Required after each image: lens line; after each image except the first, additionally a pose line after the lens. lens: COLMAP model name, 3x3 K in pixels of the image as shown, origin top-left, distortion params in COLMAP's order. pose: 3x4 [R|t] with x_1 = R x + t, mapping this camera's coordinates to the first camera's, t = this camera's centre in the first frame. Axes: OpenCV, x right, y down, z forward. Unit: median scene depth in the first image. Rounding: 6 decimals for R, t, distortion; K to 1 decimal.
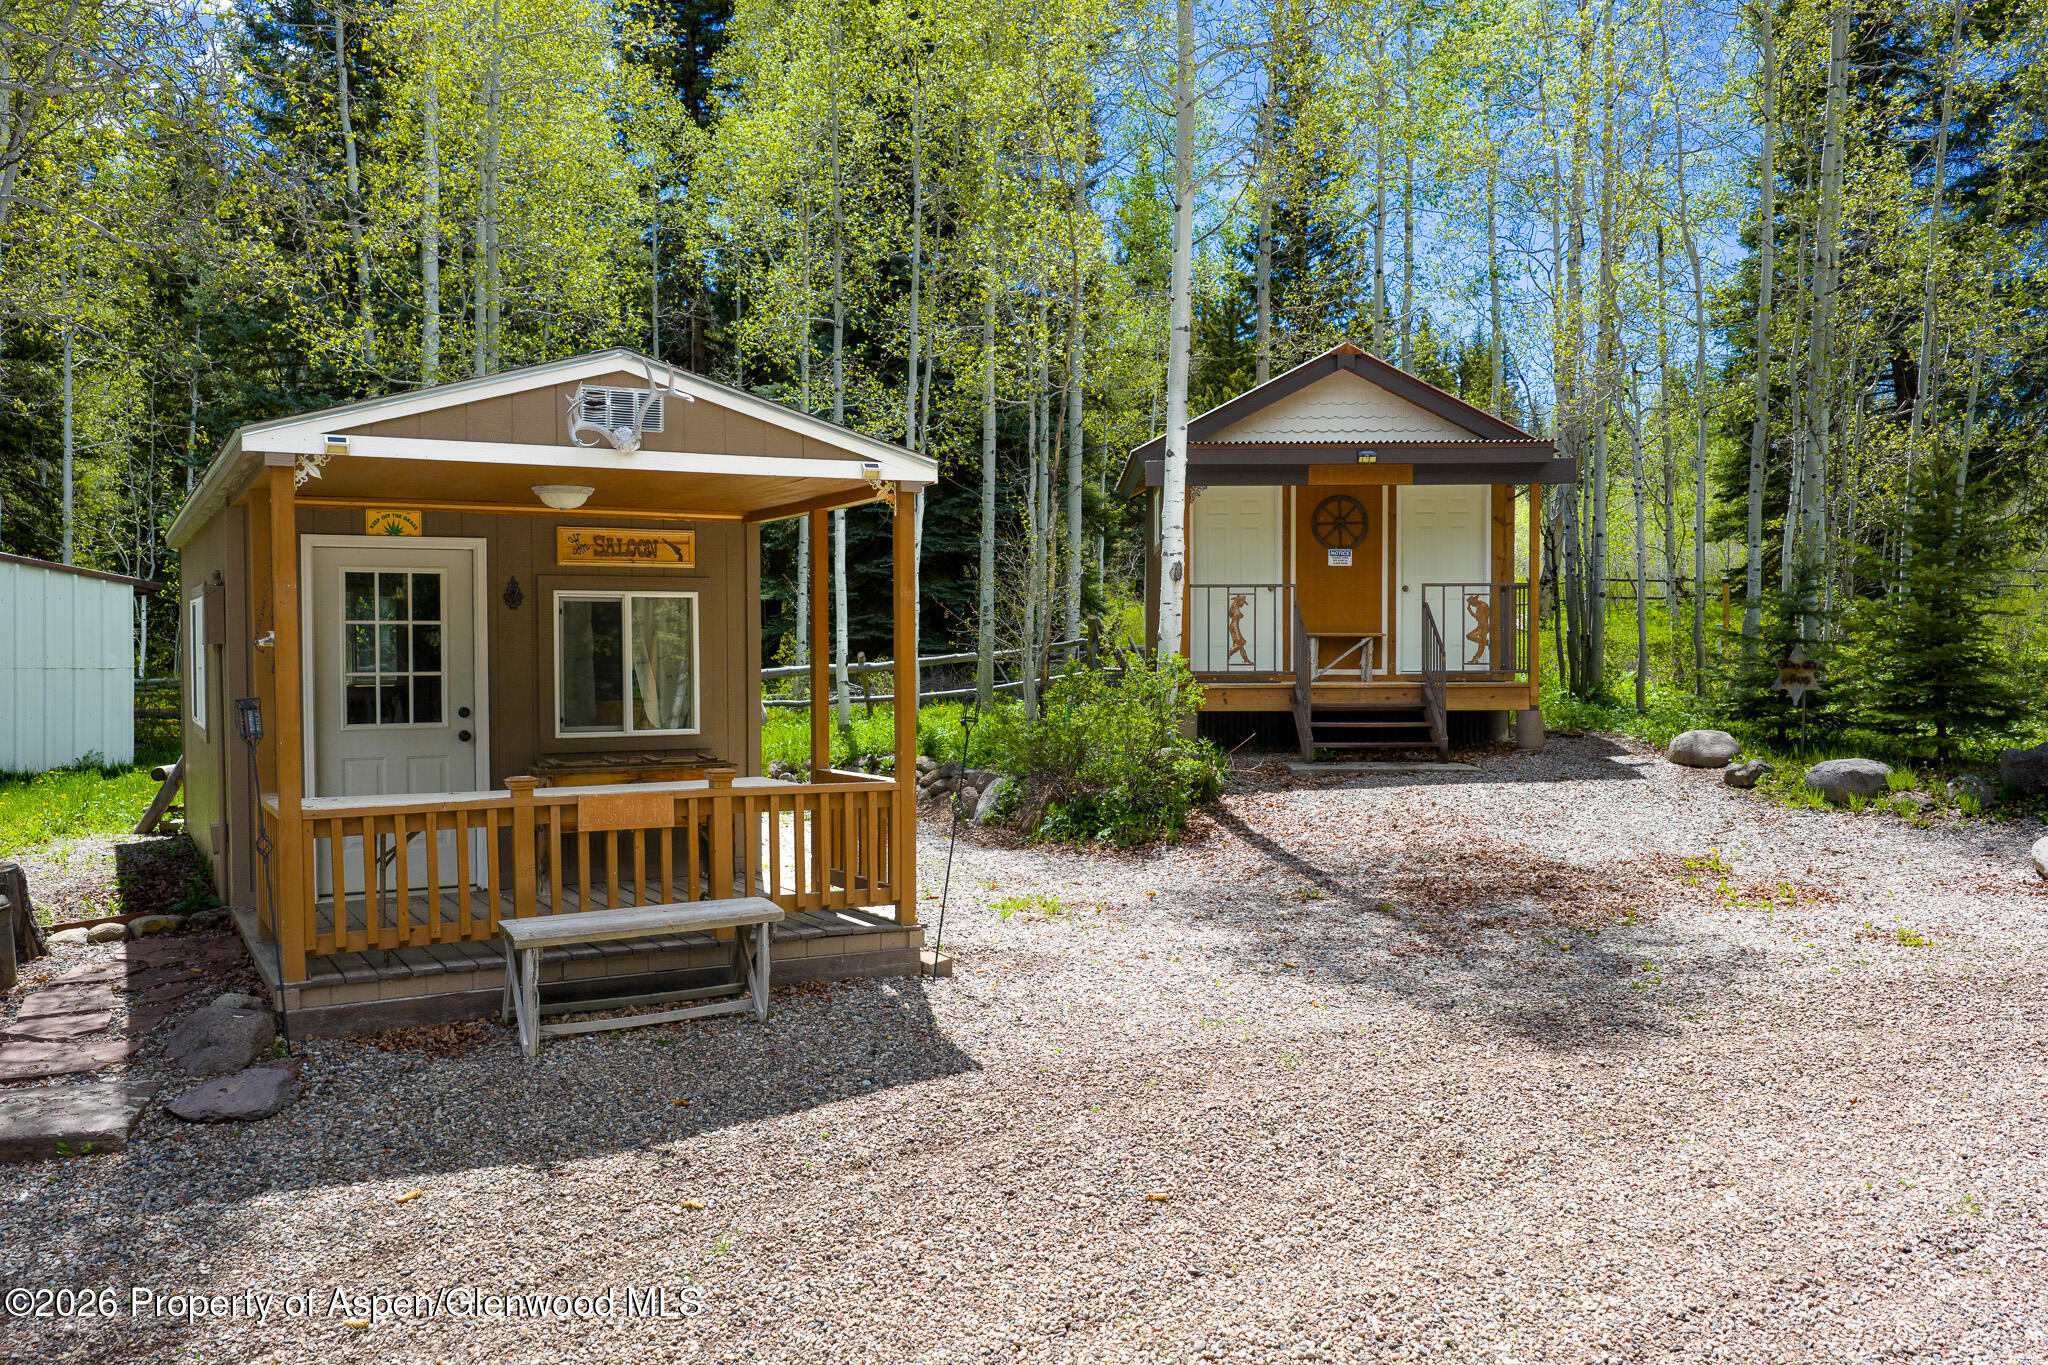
lens RADIAL K [[1739.6, 0, 1024.0], [0, 1739.6, 682.5], [0, 0, 1]] dist [0.002979, -0.011884]
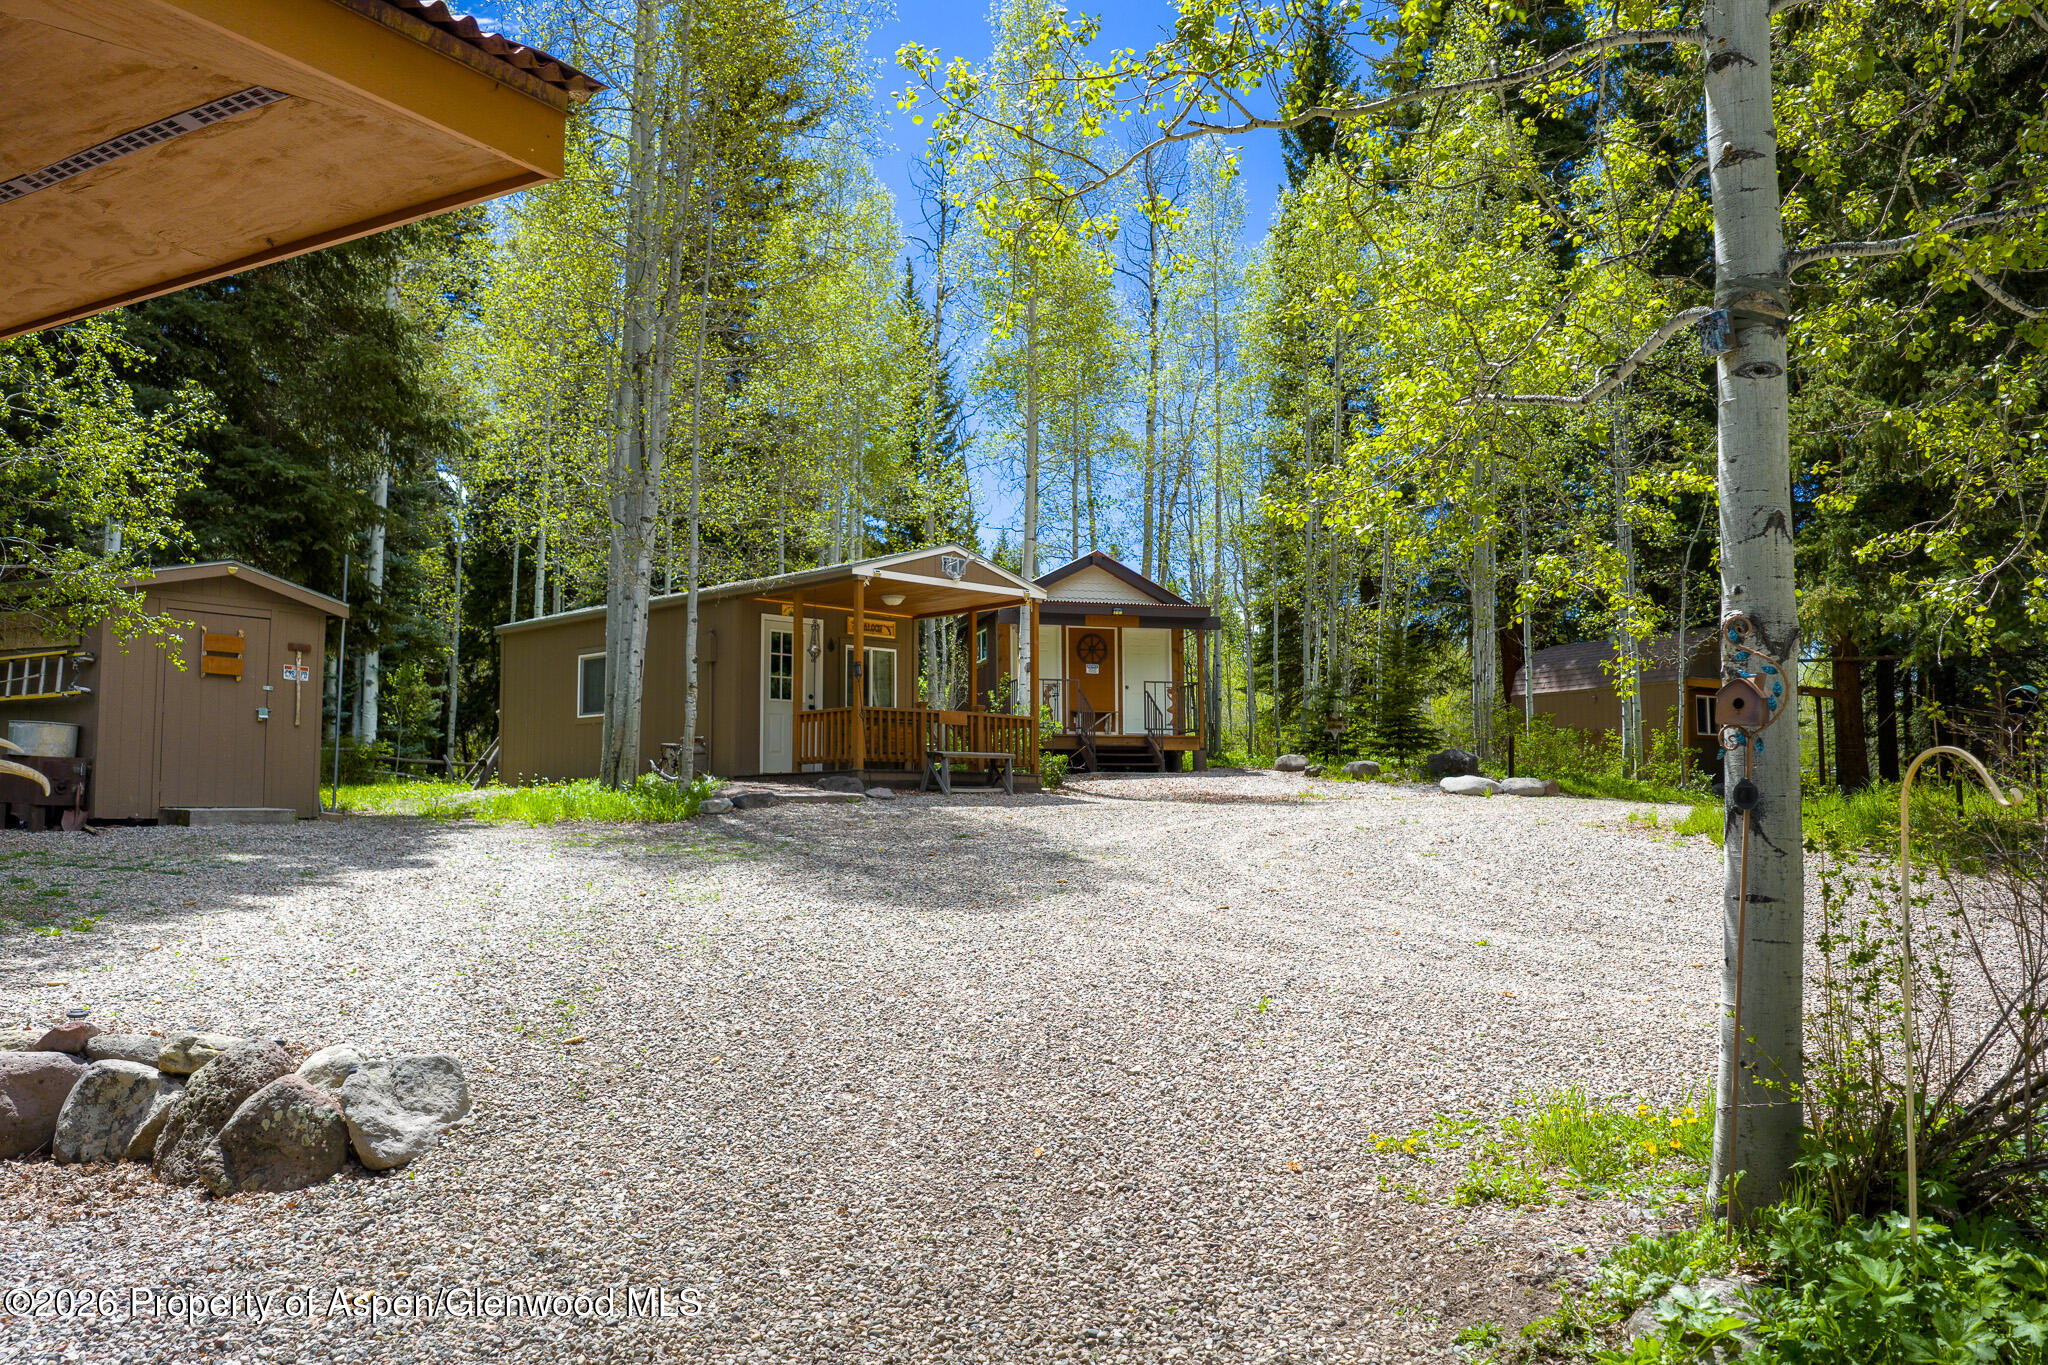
lens RADIAL K [[1739.6, 0, 1024.0], [0, 1739.6, 682.5], [0, 0, 1]] dist [0.002979, -0.011884]
pose [[0.959992, 0.027671, 0.278655, -0.385051], [0.003170, 0.993968, -0.109625, 0.138464], [-0.280008, 0.106123, 0.954114, -0.684562]]
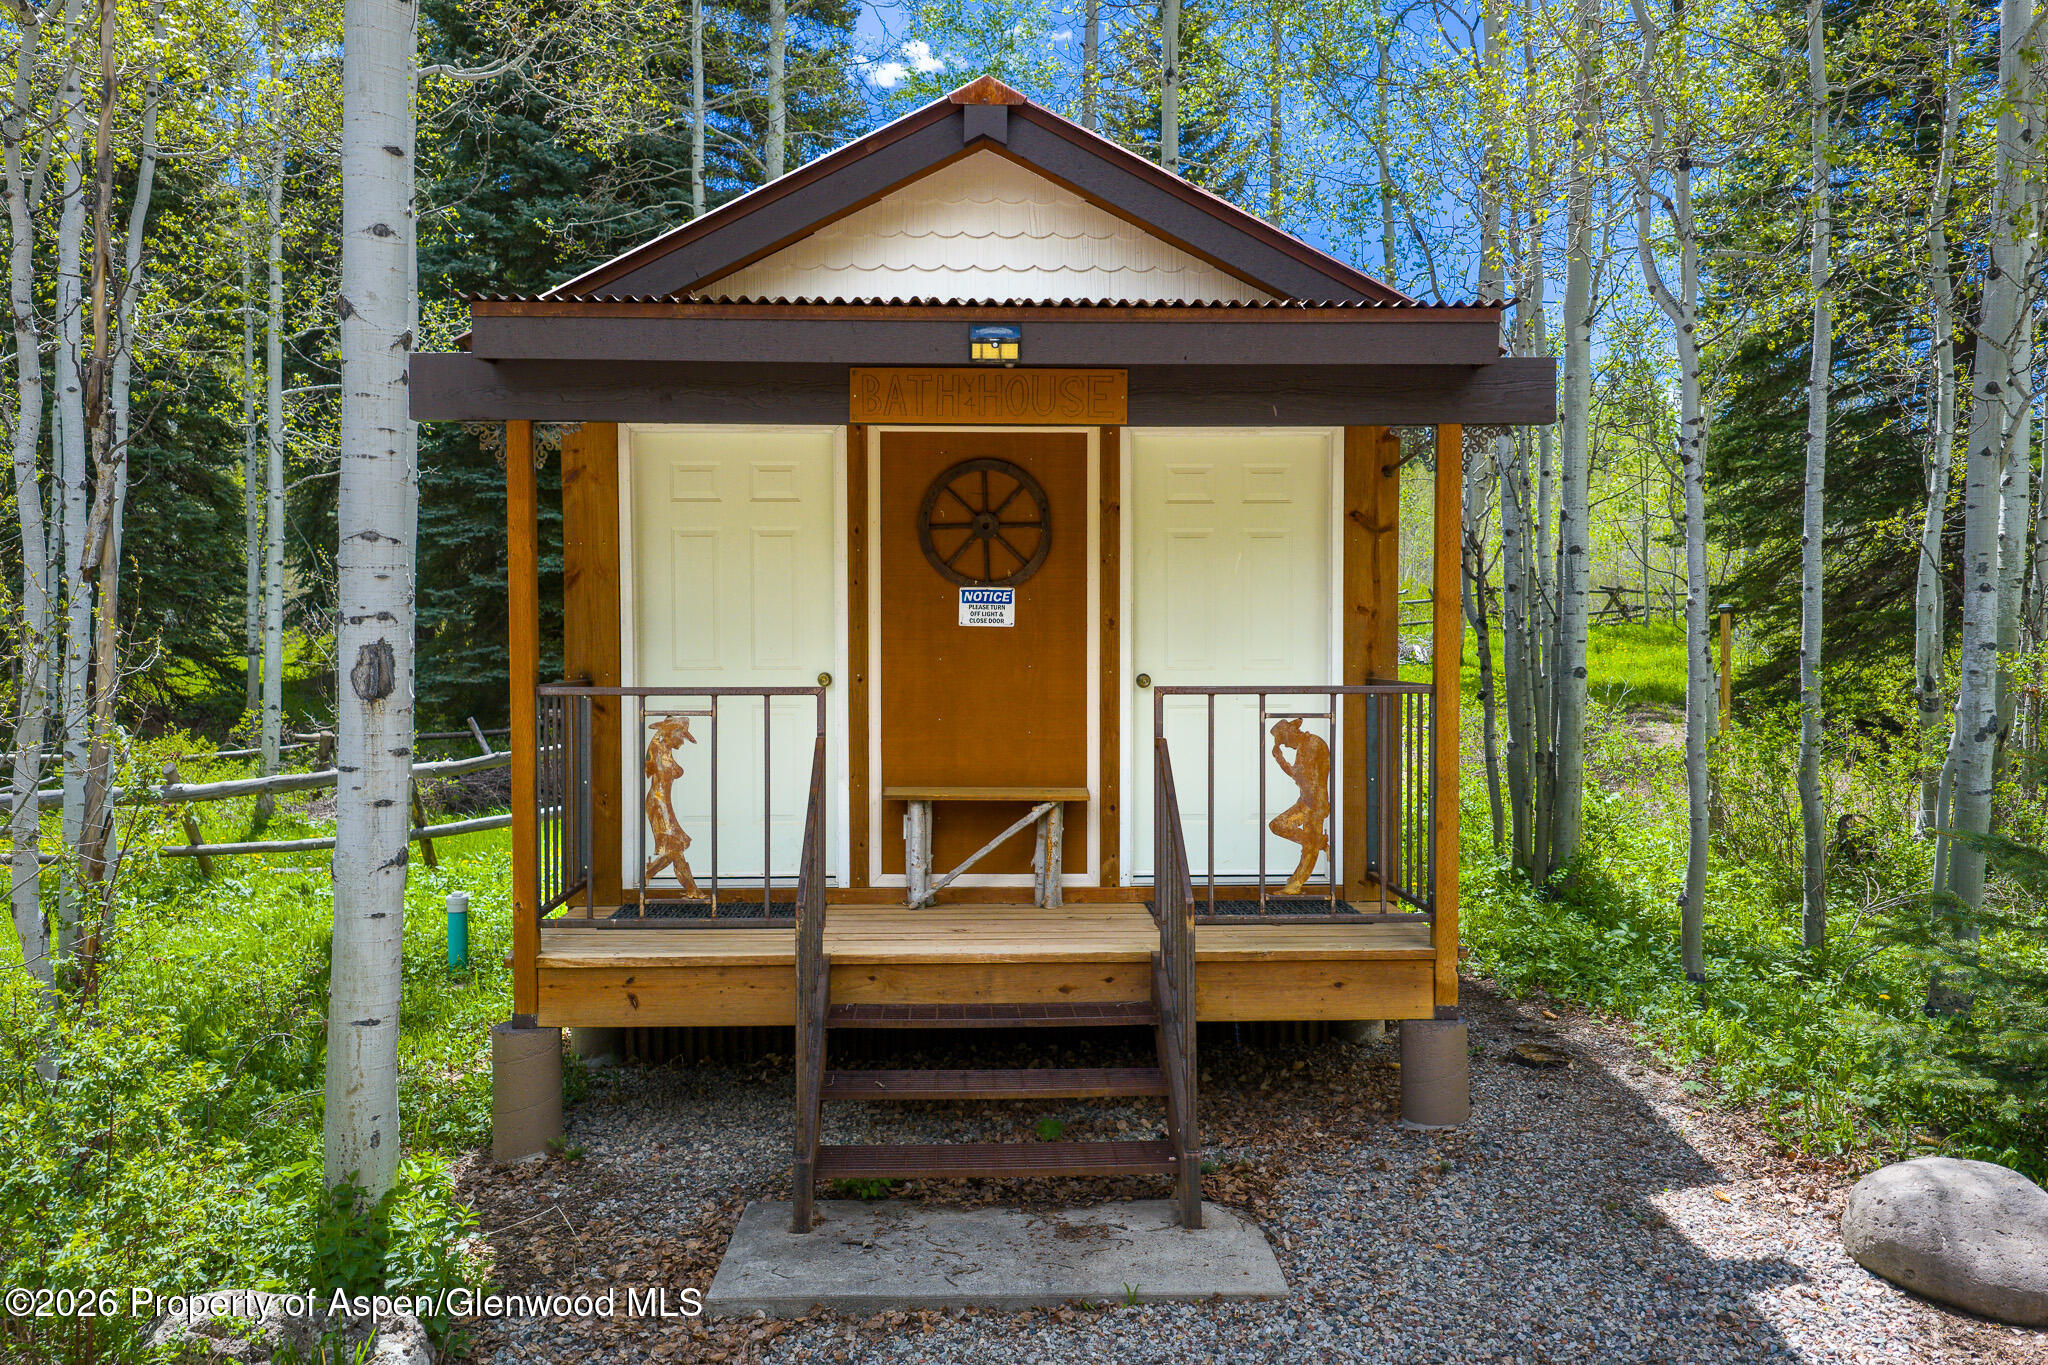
lens RADIAL K [[1739.6, 0, 1024.0], [0, 1739.6, 682.5], [0, 0, 1]] dist [0.002979, -0.011884]
pose [[0.998616, 0.000379, 0.052585, 0.170244], [-0.000606, 0.999991, 0.004313, -0.055990], [-0.052583, -0.004339, 0.998607, 0.587637]]
